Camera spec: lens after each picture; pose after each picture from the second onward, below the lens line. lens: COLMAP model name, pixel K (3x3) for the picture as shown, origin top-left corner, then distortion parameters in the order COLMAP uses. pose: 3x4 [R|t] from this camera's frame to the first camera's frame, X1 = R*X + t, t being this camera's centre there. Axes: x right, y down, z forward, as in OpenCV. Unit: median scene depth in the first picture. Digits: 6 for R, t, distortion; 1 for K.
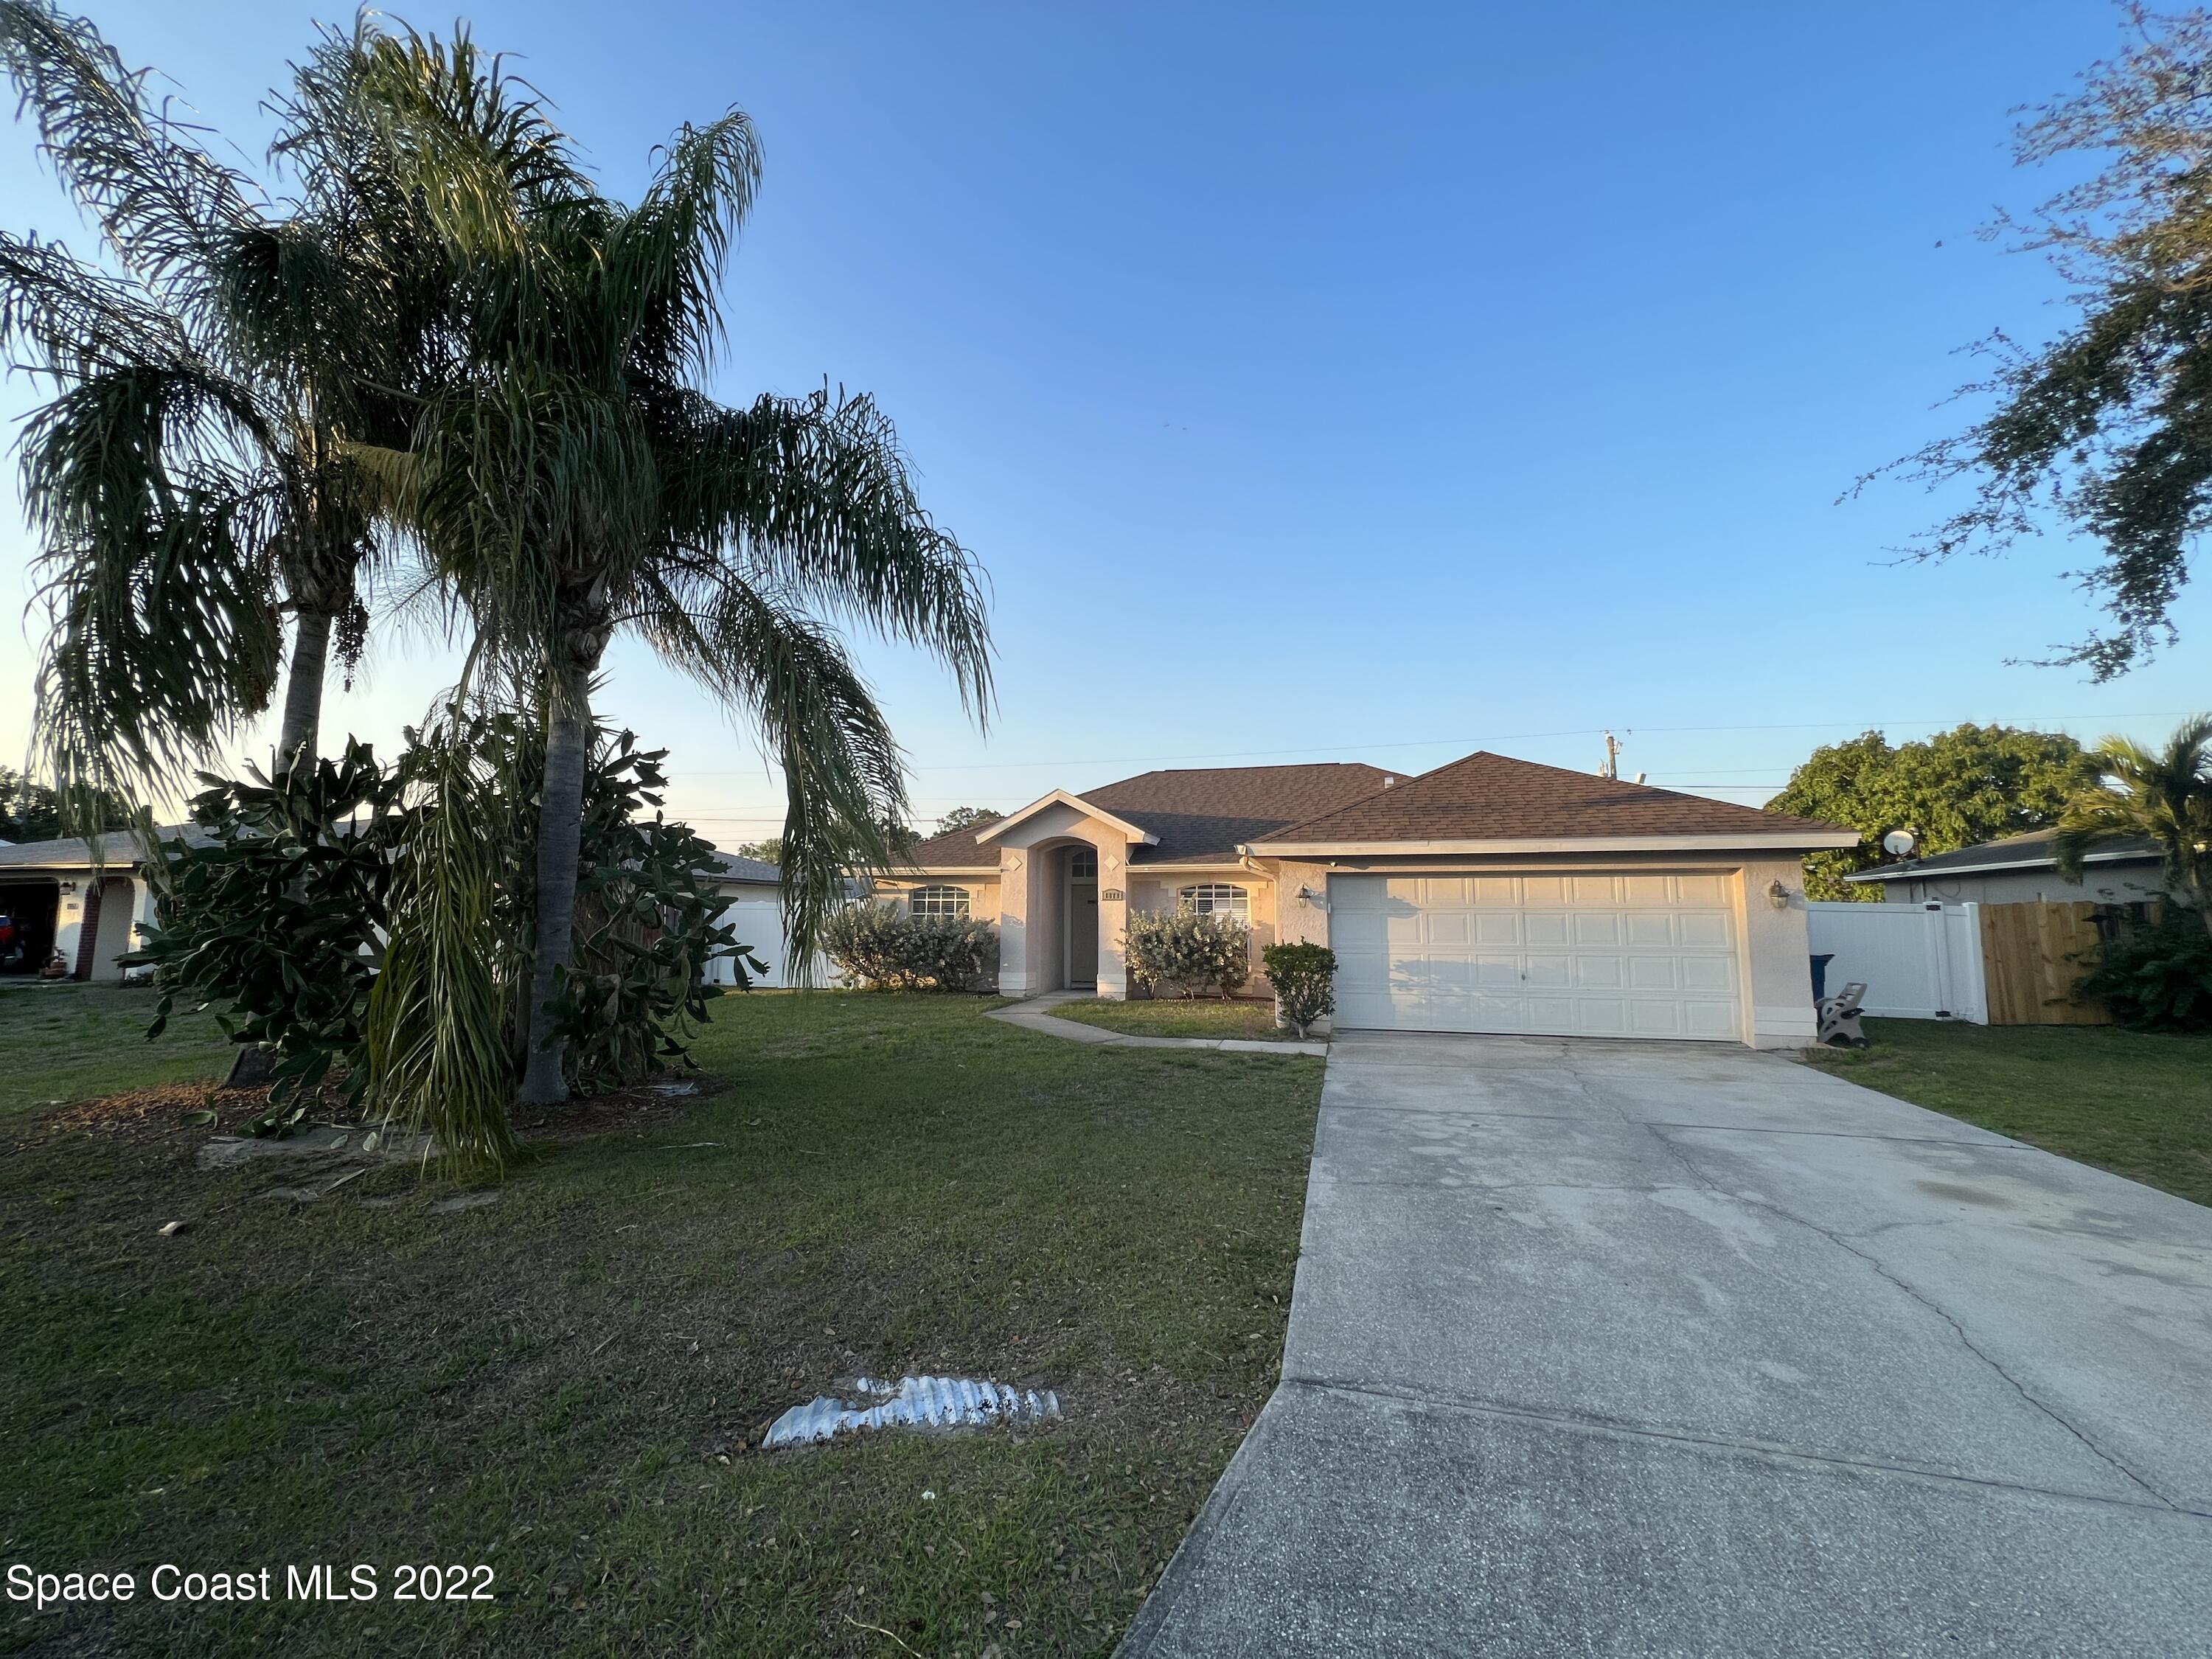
lens RADIAL K [[885.3, 0, 1101.4], [0, 885.3, 824.9], [0, 0, 1]] dist [-0.001451, 0.000036]
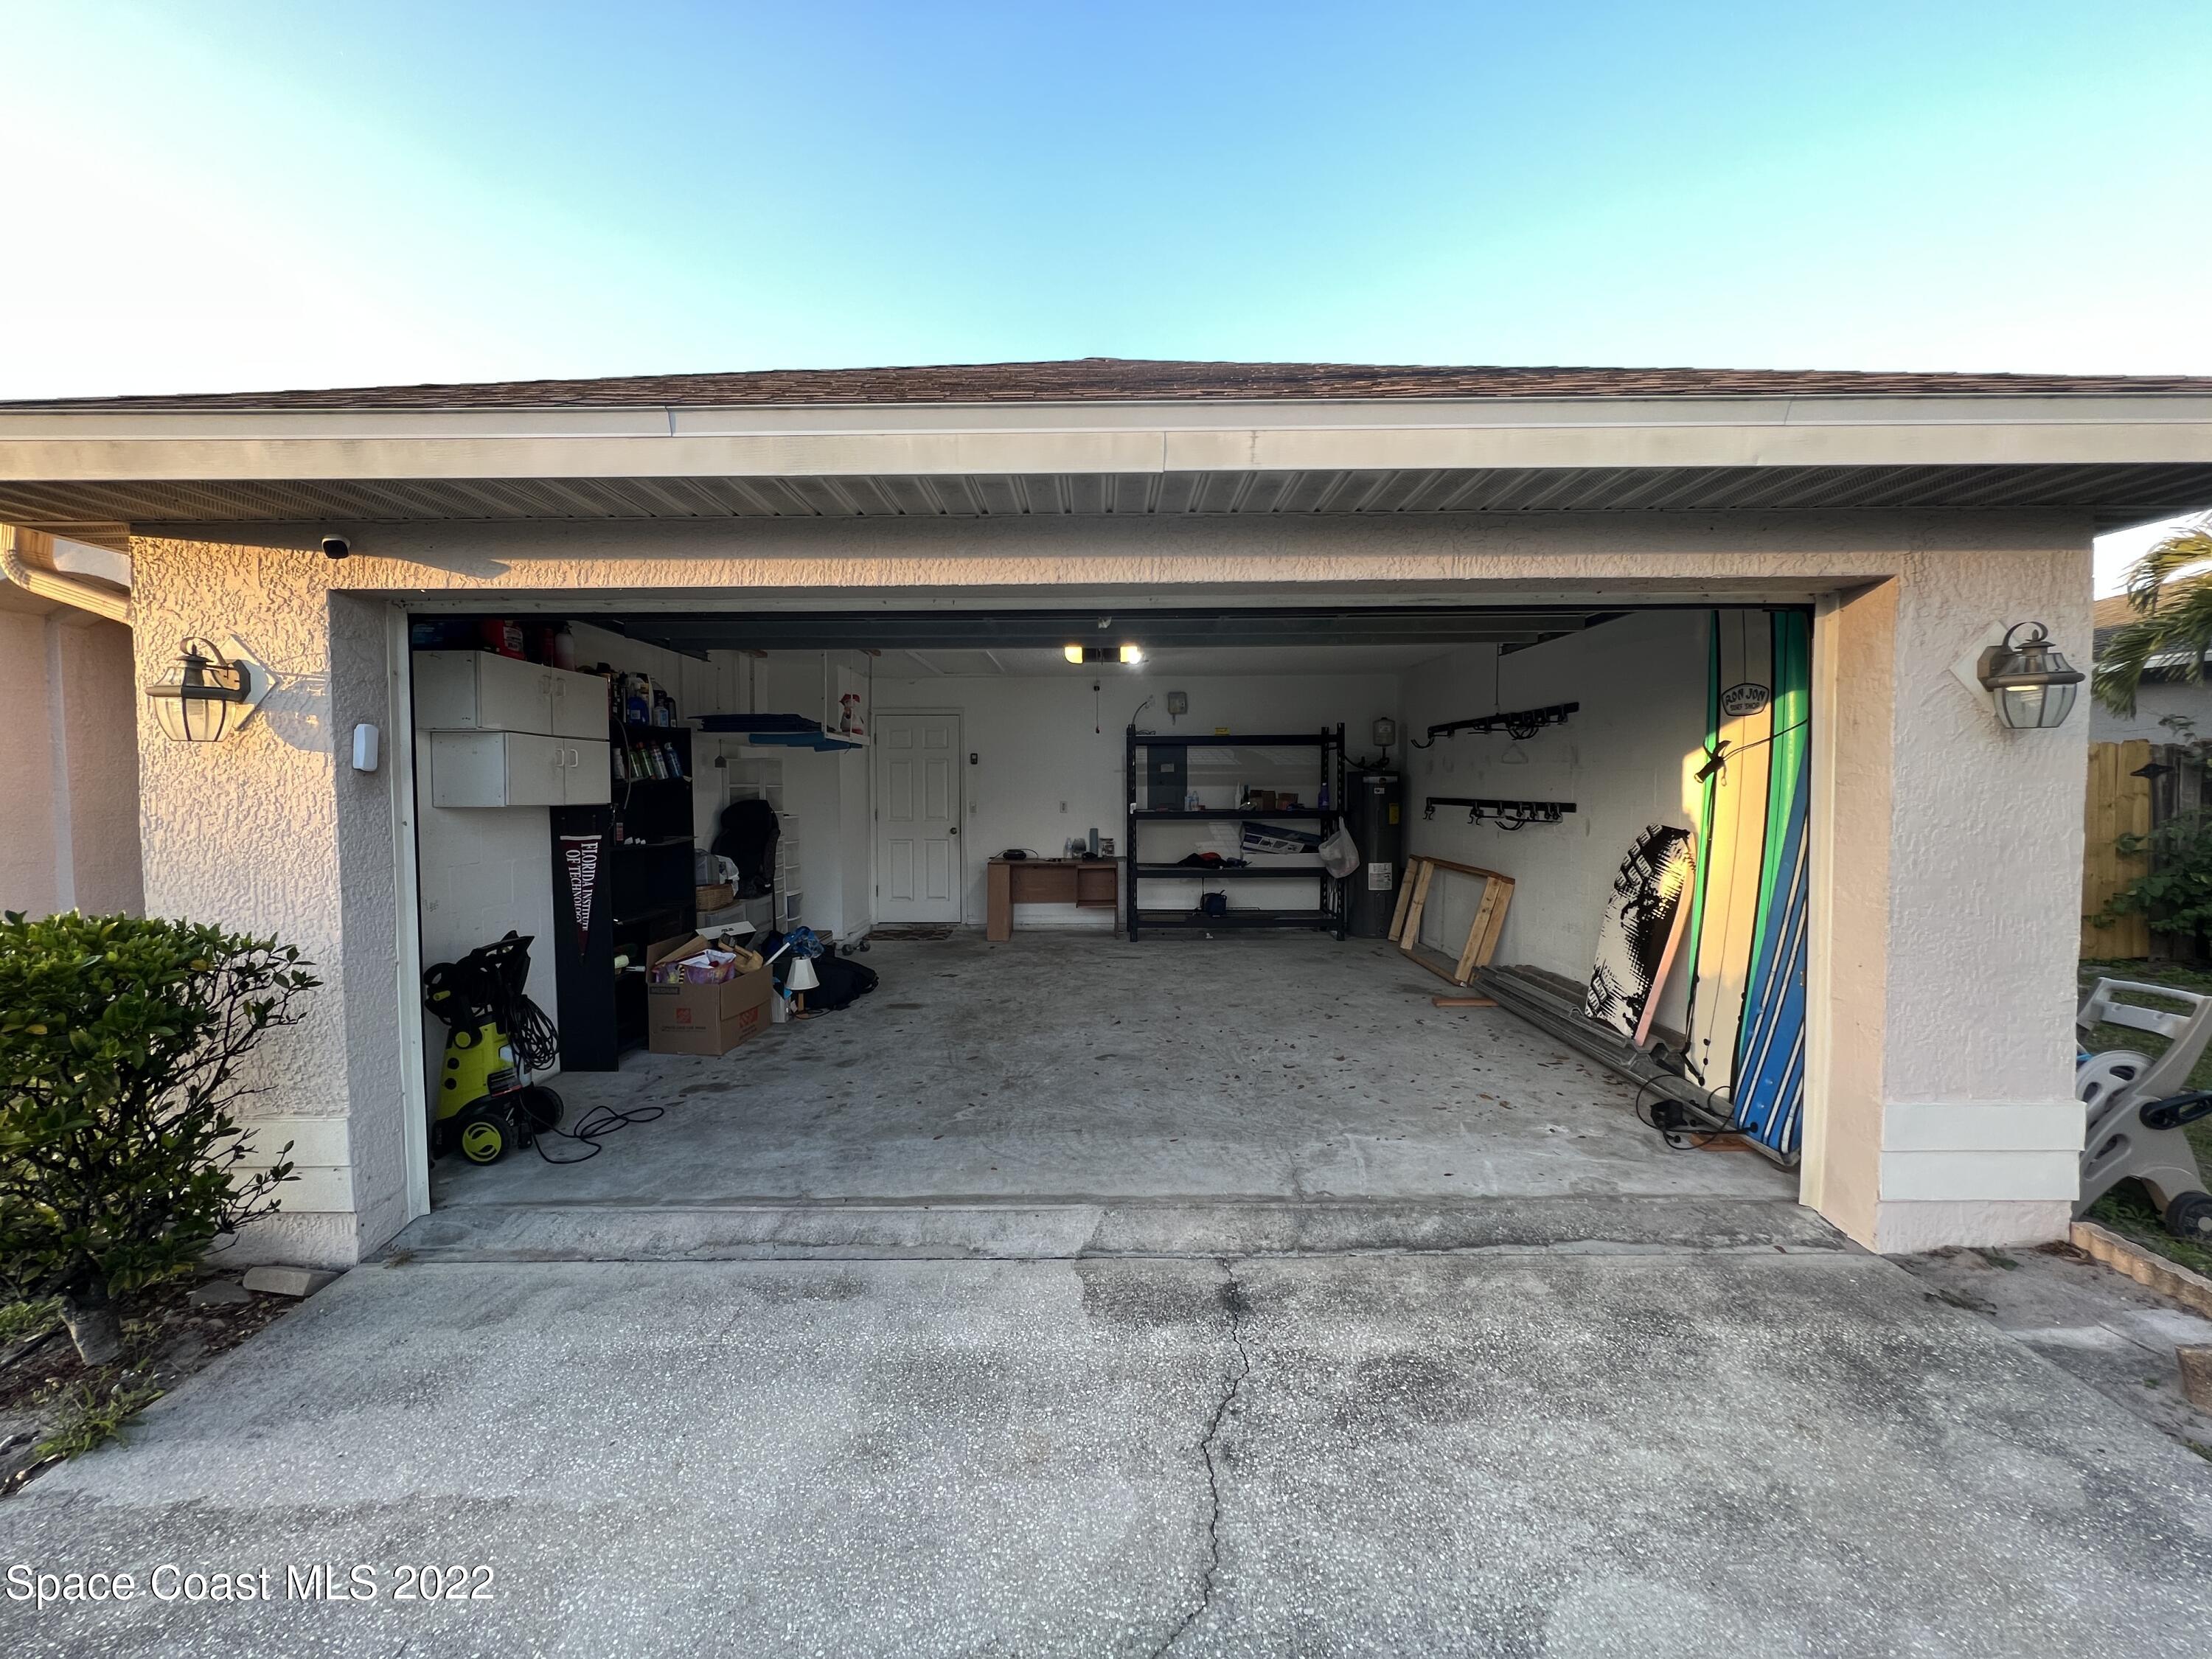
lens RADIAL K [[885.3, 0, 1108.4], [0, 885.3, 822.4], [0, 0, 1]] dist [-0.001451, 0.000036]
pose [[0.961168, -0.023961, 0.274920, 0.335916], [-0.016123, 0.989646, 0.142622, 0.066725], [-0.275491, -0.141516, 0.950830, 0.626122]]
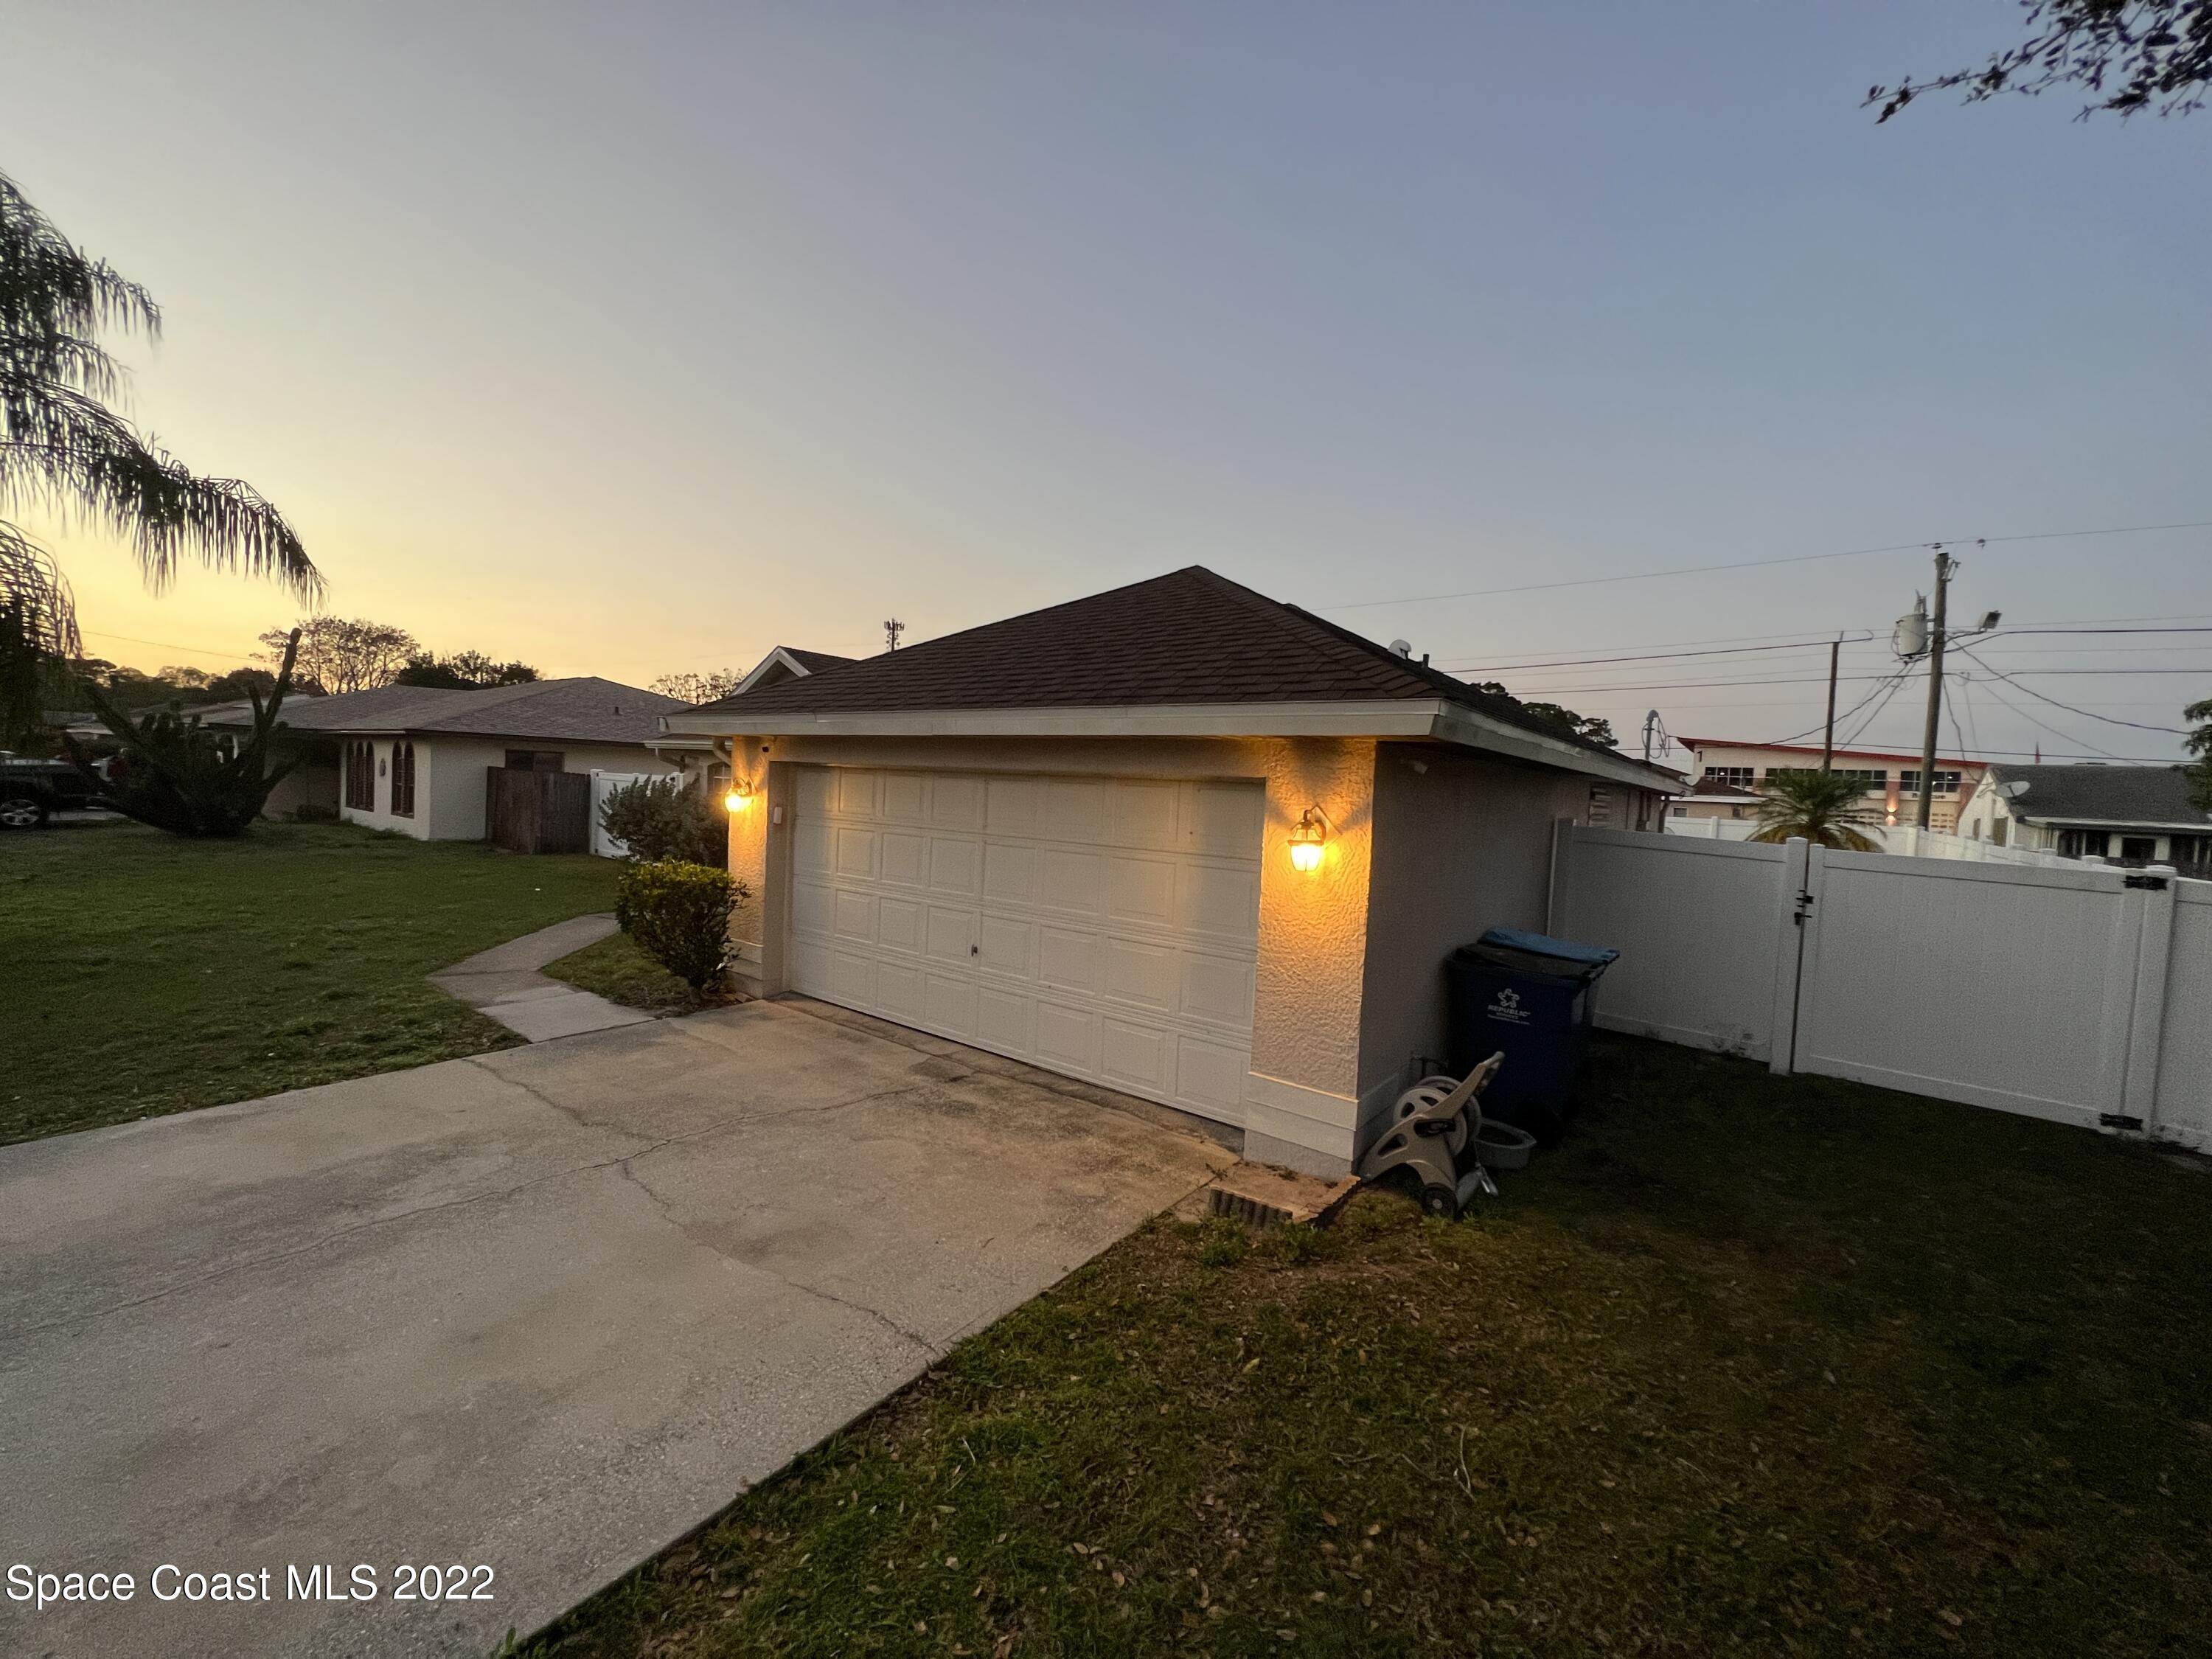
lens RADIAL K [[885.3, 0, 1106.6], [0, 885.3, 830.9], [0, 0, 1]] dist [-0.001451, 0.000036]
pose [[0.928514, 0.059722, -0.366462, 0.631663], [-0.005291, 0.989007, 0.147771, 0.009234], [0.371259, -0.135268, 0.918624, 0.427383]]
